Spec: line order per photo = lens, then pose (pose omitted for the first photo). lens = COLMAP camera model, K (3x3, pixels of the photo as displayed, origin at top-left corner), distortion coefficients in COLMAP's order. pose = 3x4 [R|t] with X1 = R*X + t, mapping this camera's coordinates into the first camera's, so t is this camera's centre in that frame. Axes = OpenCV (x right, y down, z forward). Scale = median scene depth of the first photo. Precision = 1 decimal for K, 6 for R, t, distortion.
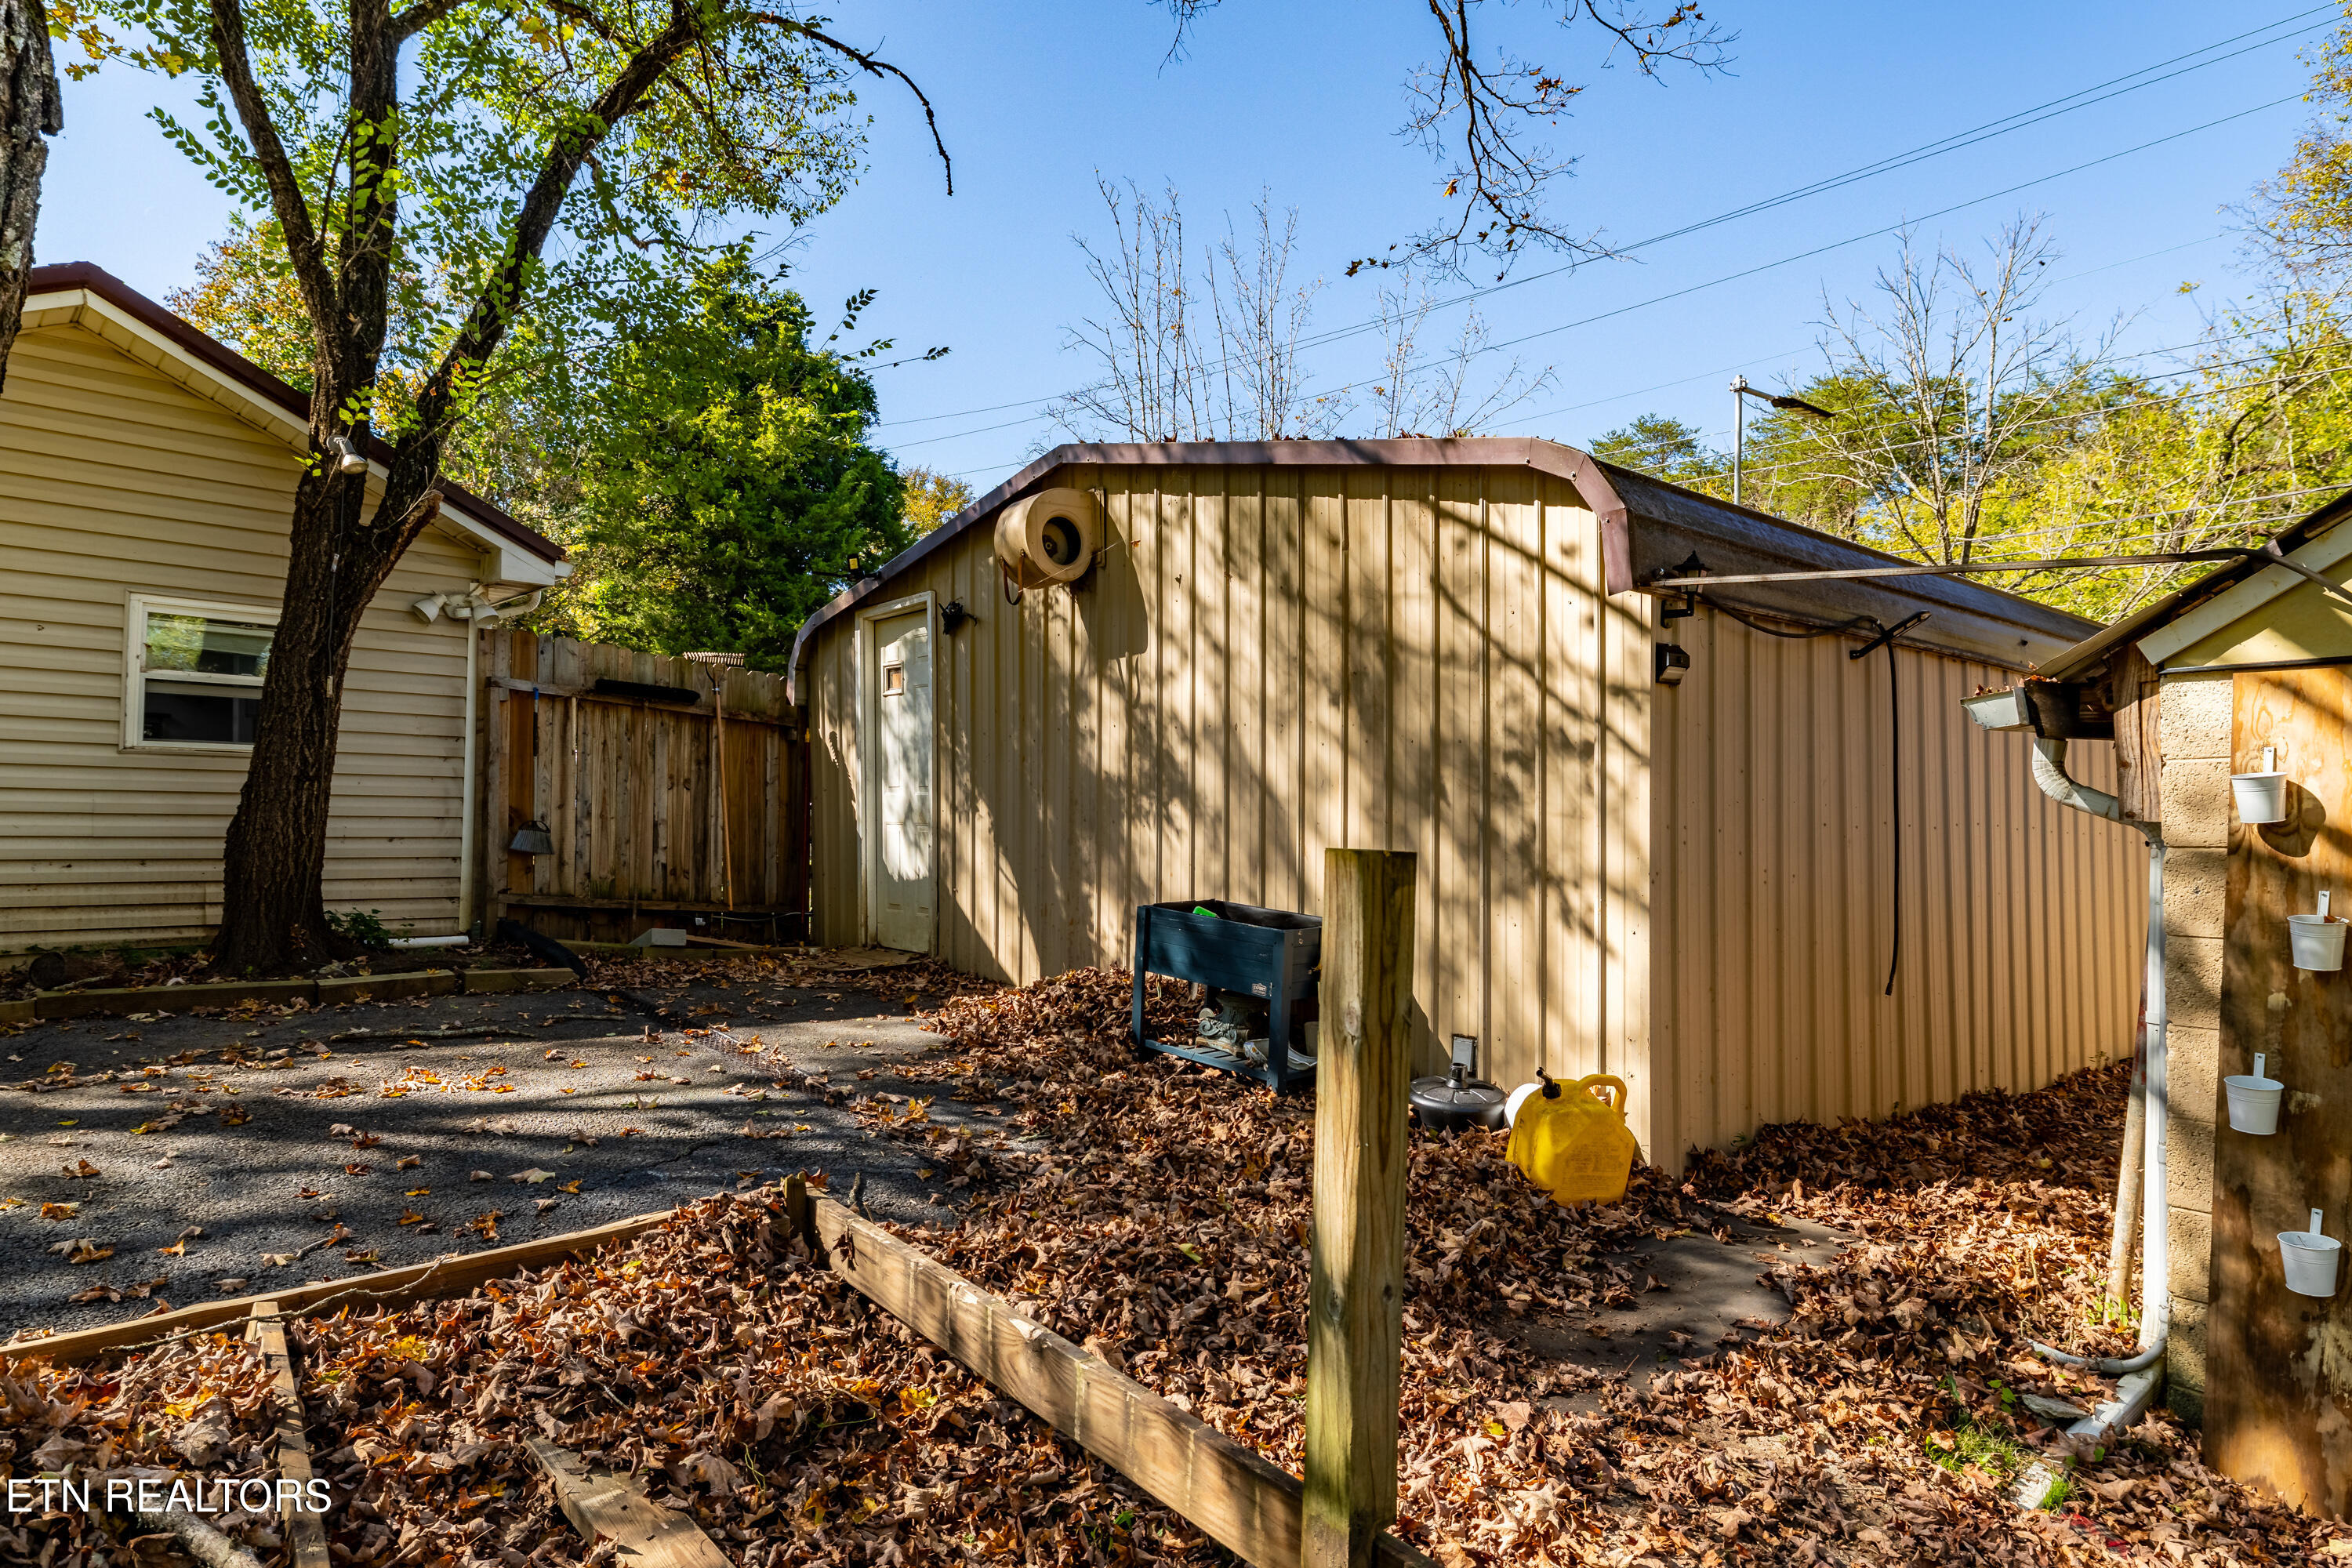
lens RADIAL K [[1363.8, 0, 1175.0], [0, 1363.8, 781.8], [0, 0, 1]] dist [-0.002596, -0.001845]
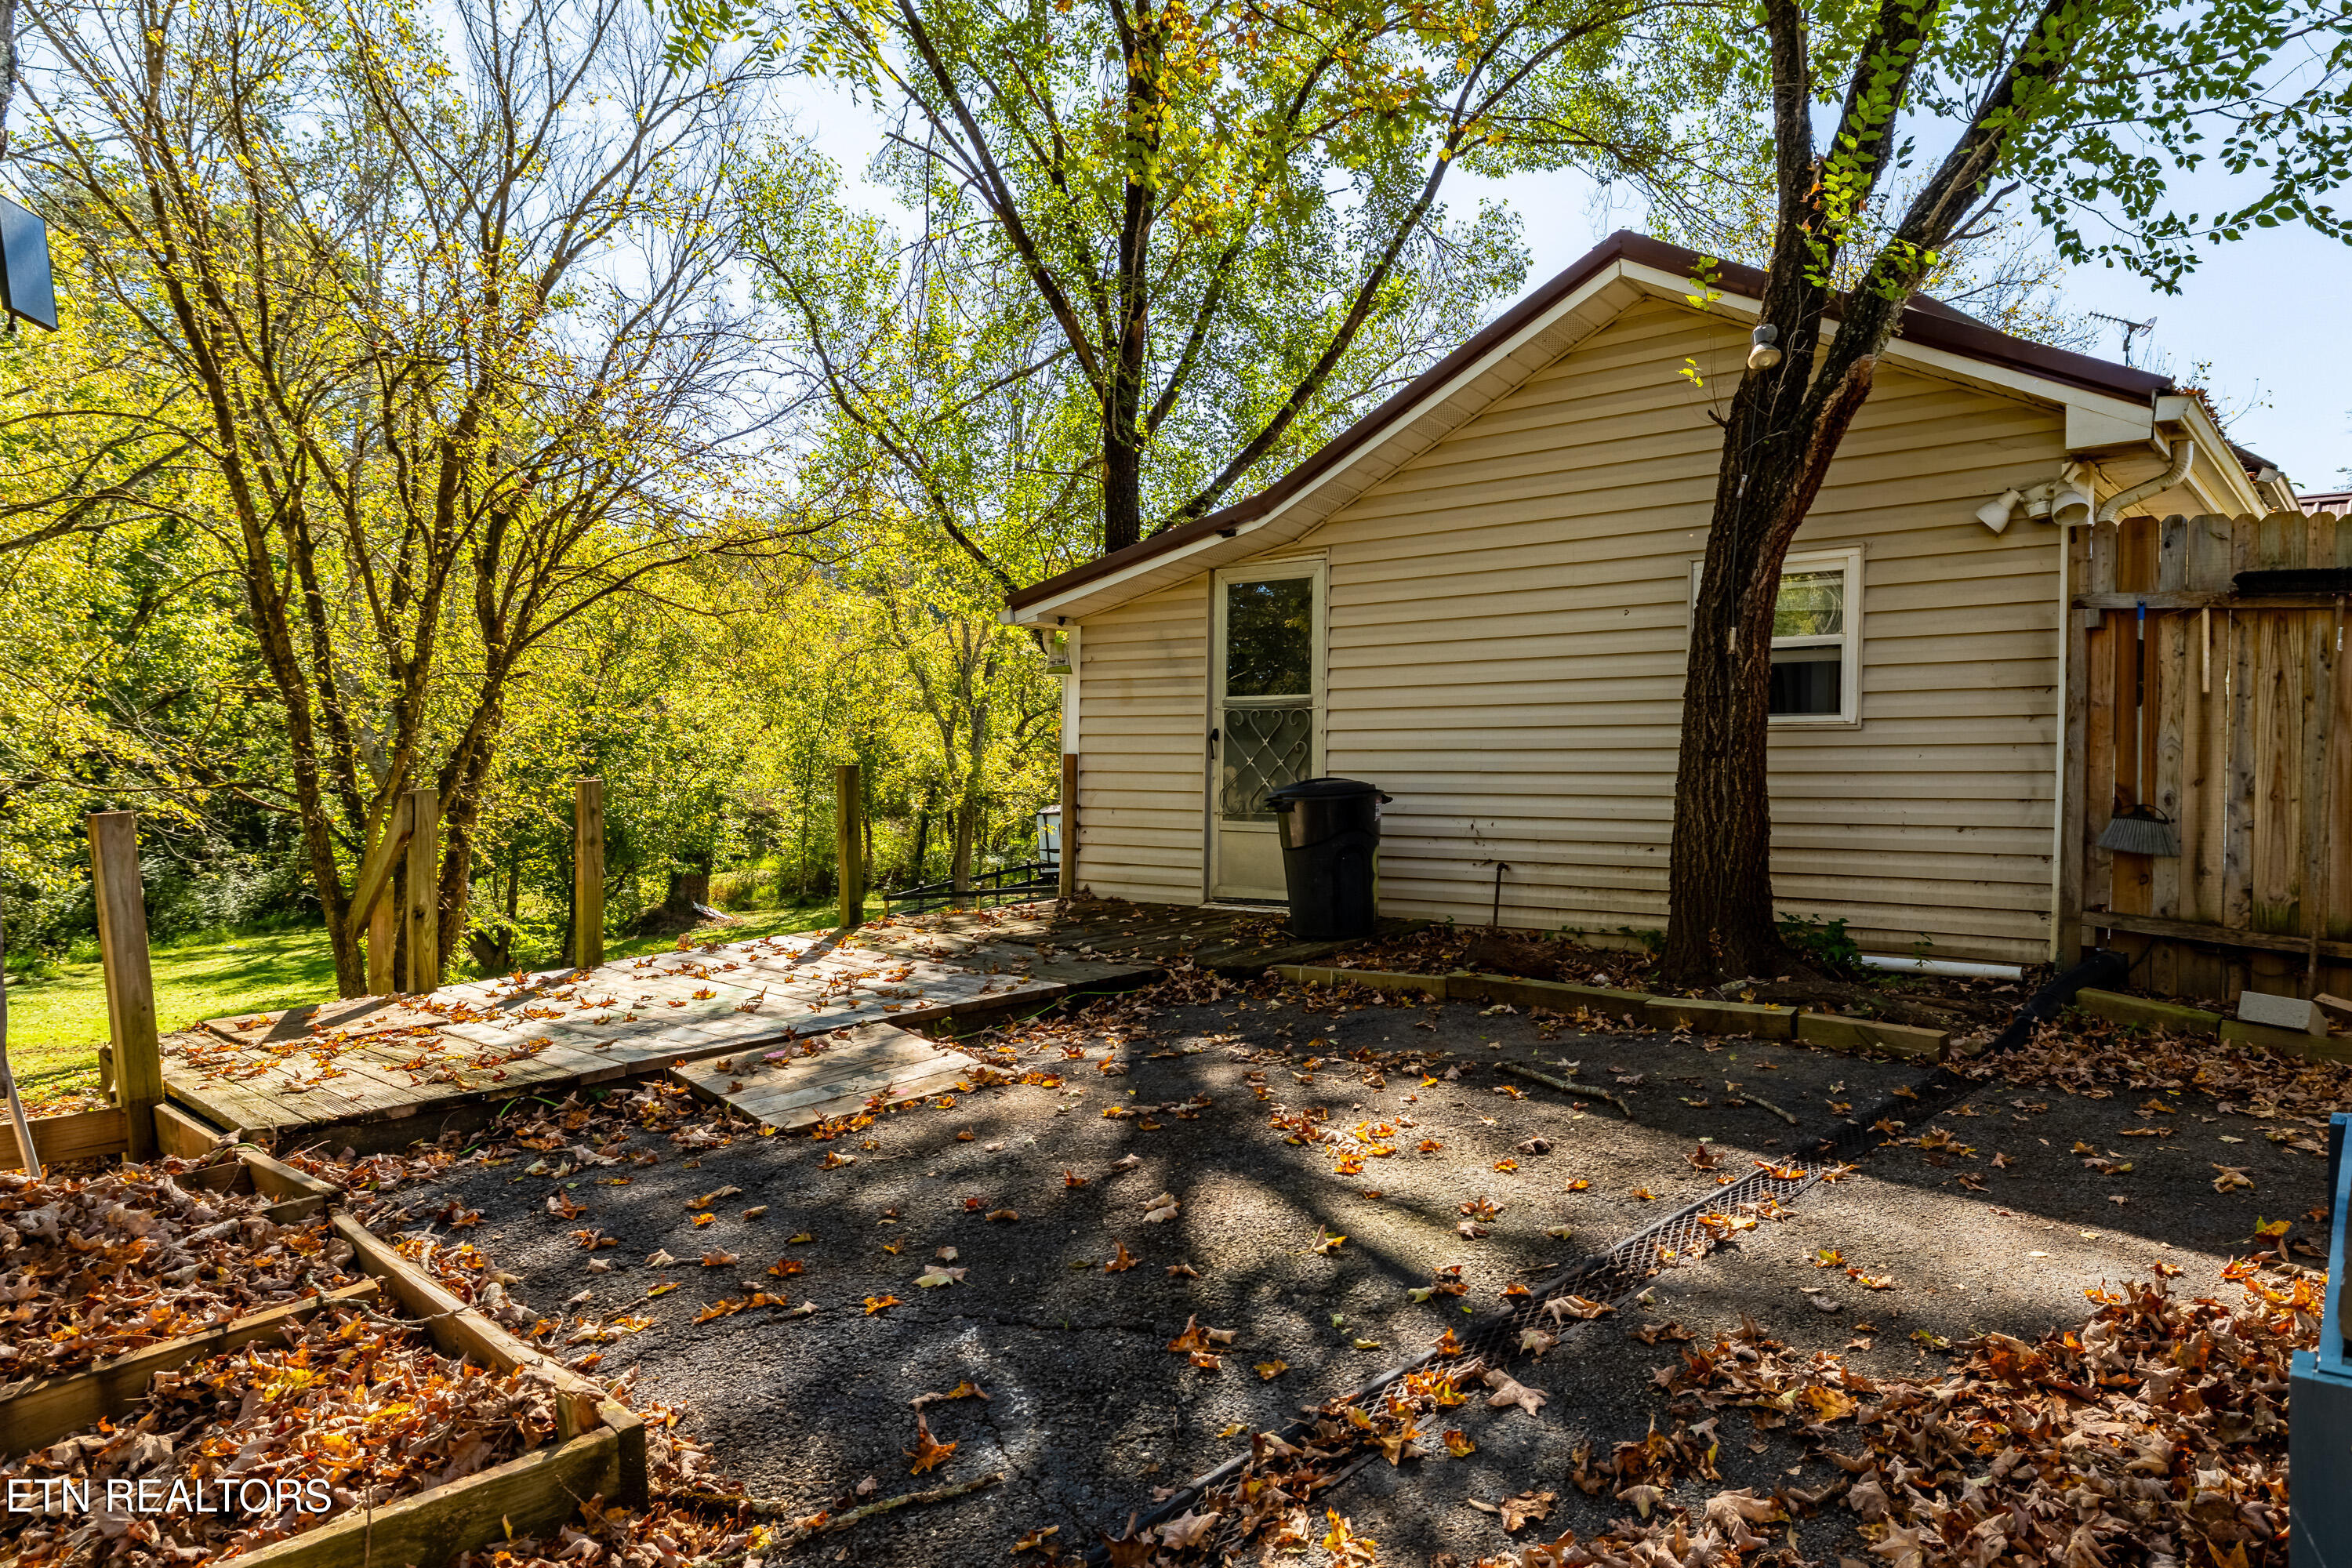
lens RADIAL K [[1363.8, 0, 1181.1], [0, 1363.8, 792.4], [0, 0, 1]] dist [-0.002596, -0.001845]
pose [[0.186297, -0.000637, -0.982493, 0.104496], [0.037843, 0.999262, 0.006528, 0.000829], [0.981764, -0.038397, 0.186183, 0.510998]]
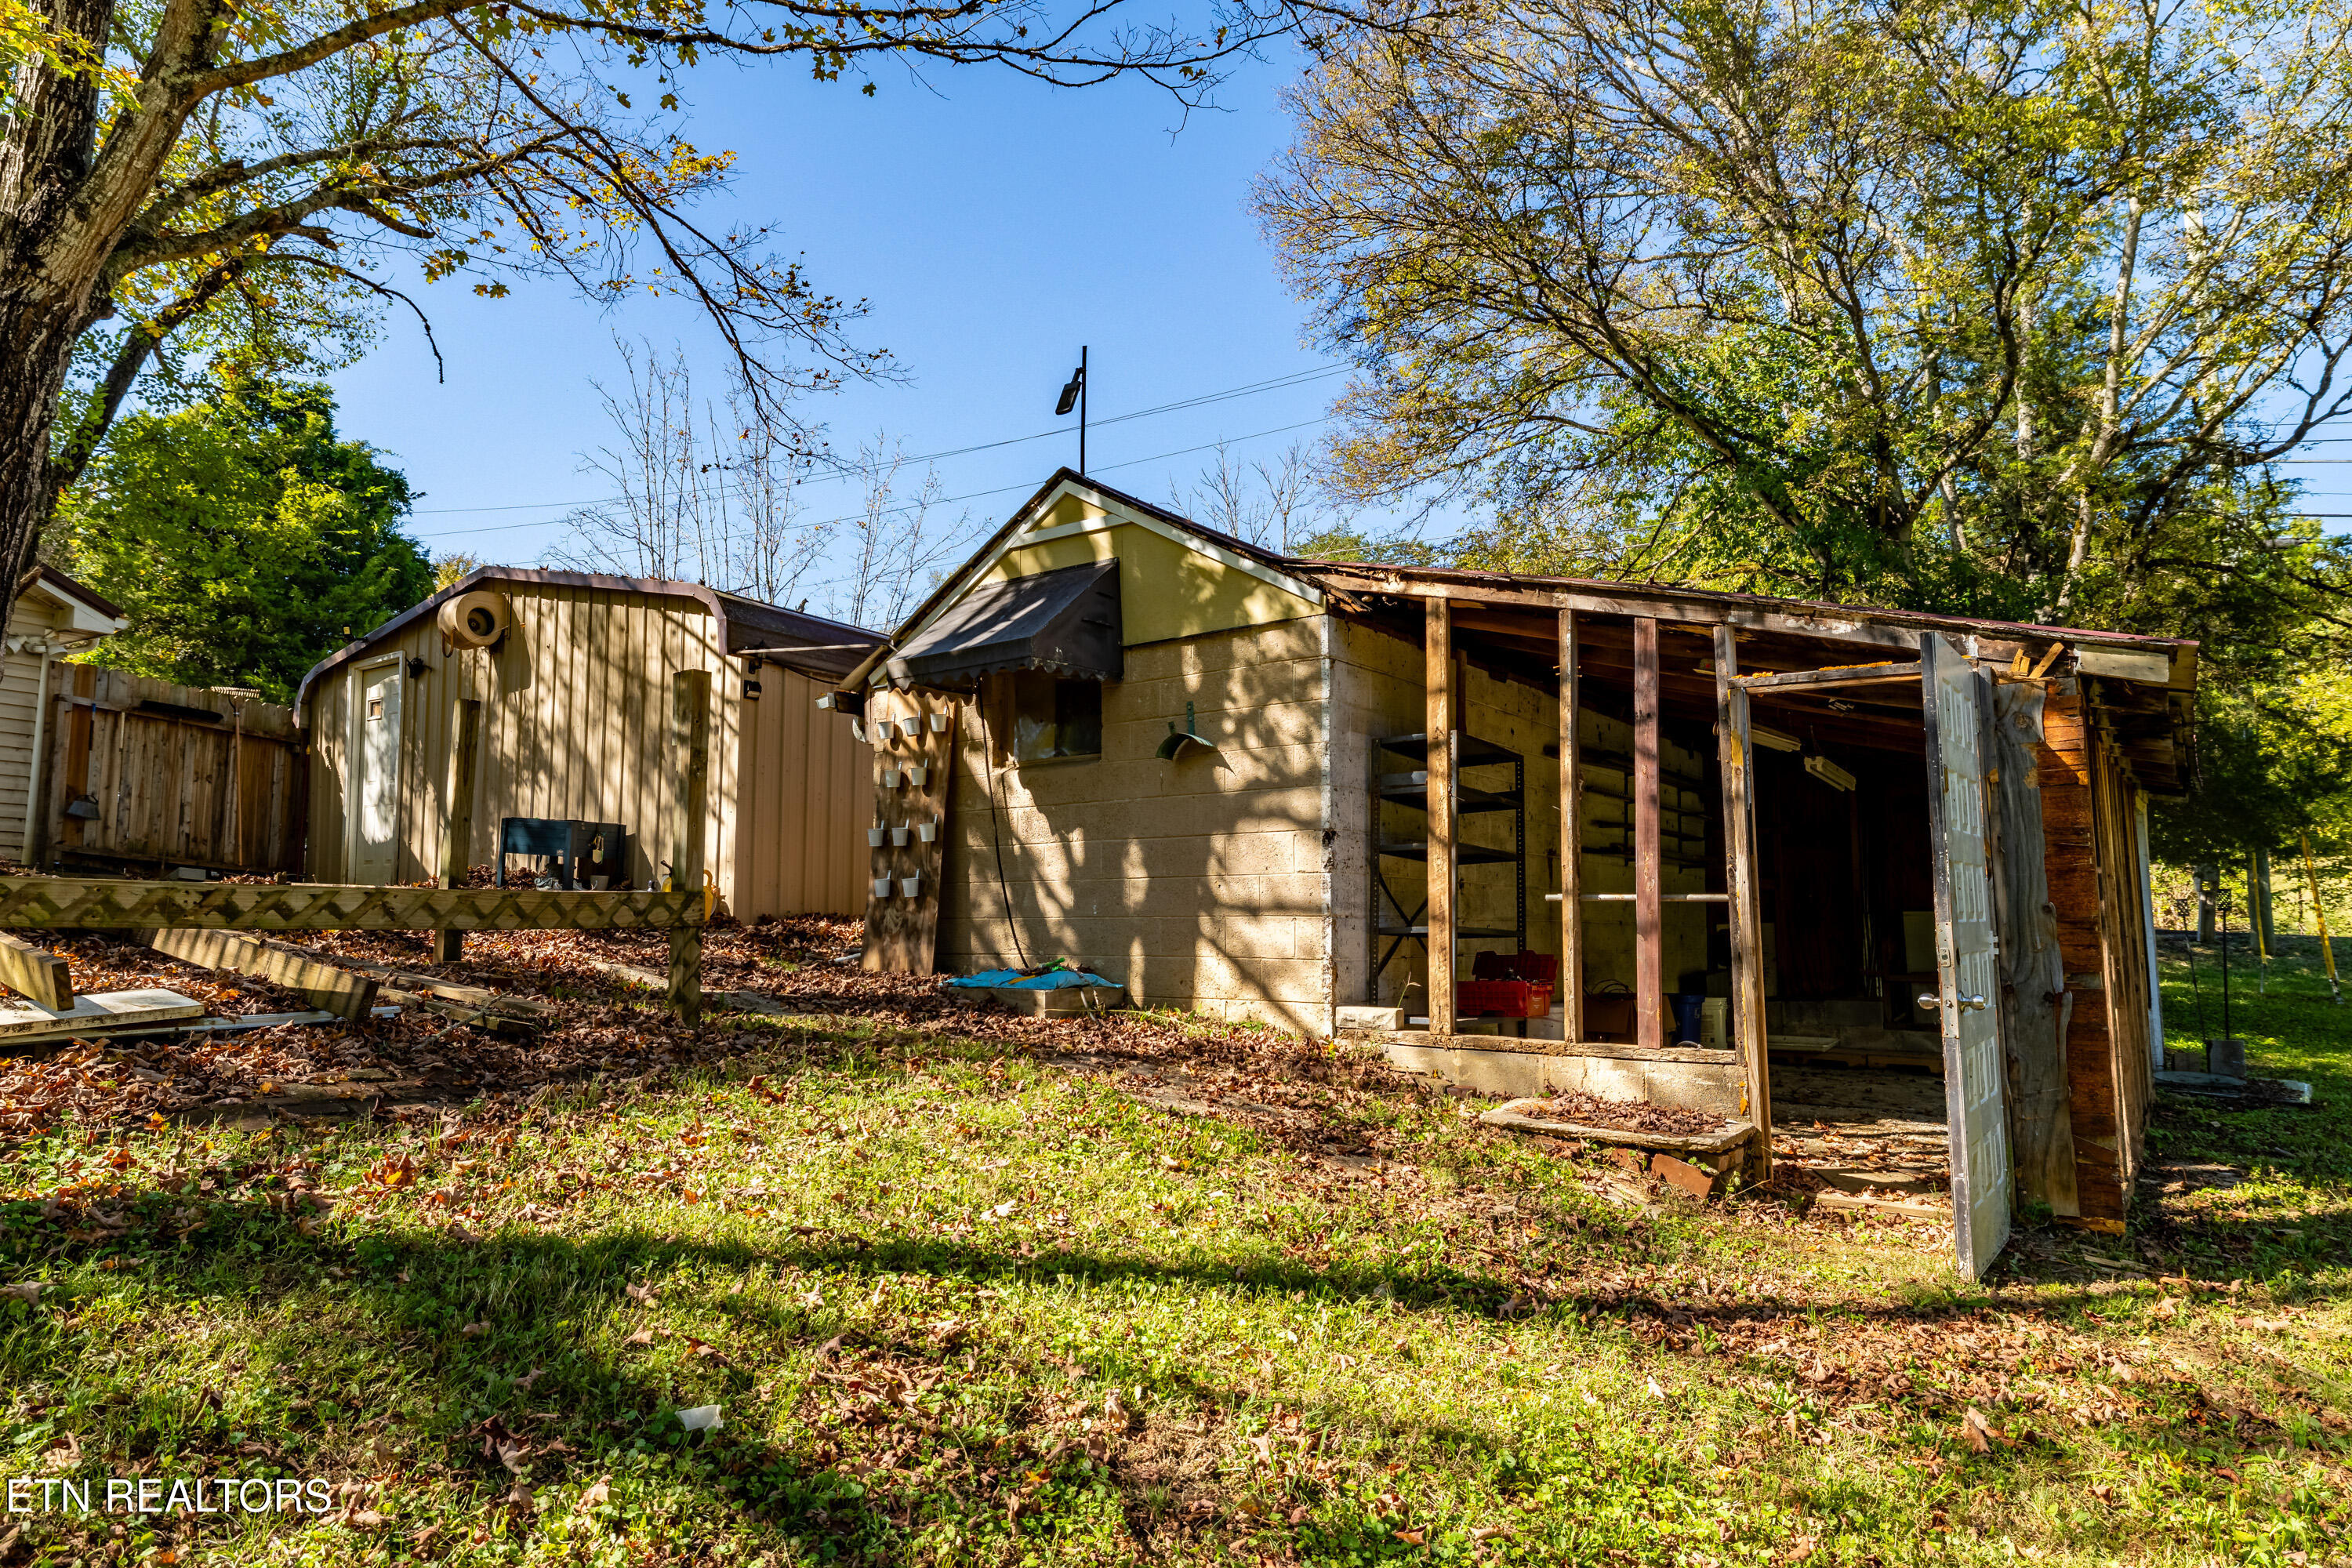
lens RADIAL K [[1363.8, 0, 1182.5], [0, 1363.8, 785.3], [0, 0, 1]] dist [-0.002596, -0.001845]
pose [[0.955923, 0.022319, 0.292769, 0.262007], [0.000914, 0.996876, -0.078979, 0.161851], [-0.293617, 0.075766, 0.952916, -0.864633]]
